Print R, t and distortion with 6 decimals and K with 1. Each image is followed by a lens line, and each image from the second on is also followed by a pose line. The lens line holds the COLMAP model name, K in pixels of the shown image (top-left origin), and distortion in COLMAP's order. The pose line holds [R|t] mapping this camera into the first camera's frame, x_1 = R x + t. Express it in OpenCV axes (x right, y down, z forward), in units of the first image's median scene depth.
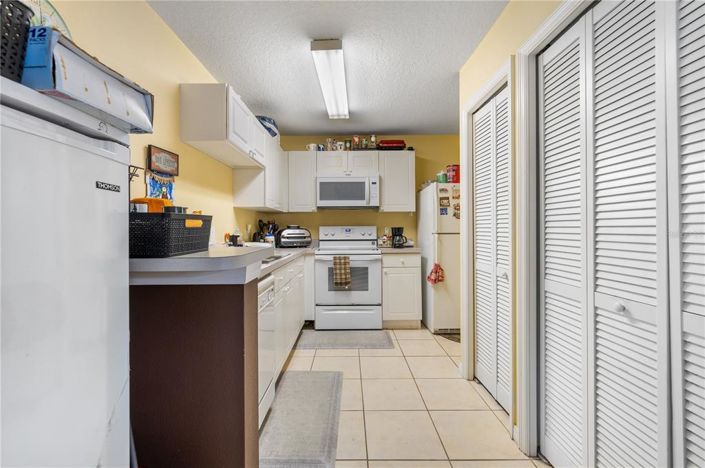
lens RADIAL K [[300.1, 0, 352.7], [0, 300.1, 230.6], [0, 0, 1]] dist [-0.000098, 0.000246]
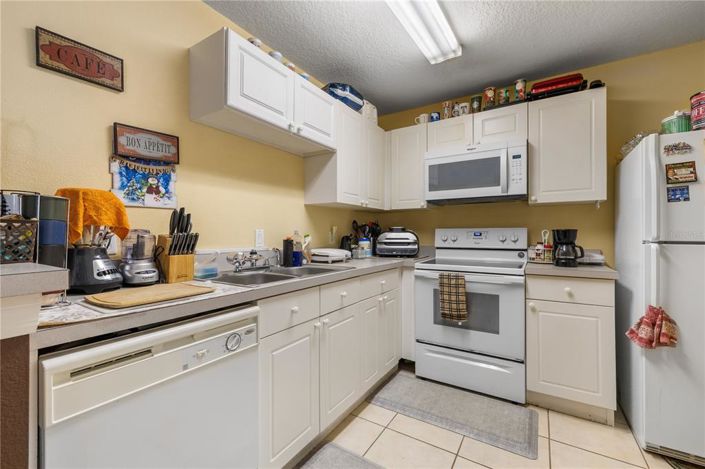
lens RADIAL K [[300.1, 0, 350.8], [0, 300.1, 235.2], [0, 0, 1]] dist [-0.000098, 0.000246]
pose [[0.839185, 0.008147, -0.543786, 0.127838], [-0.005783, 0.999965, 0.006056, -0.001317], [0.543816, -0.001937, 0.839202, 0.328763]]
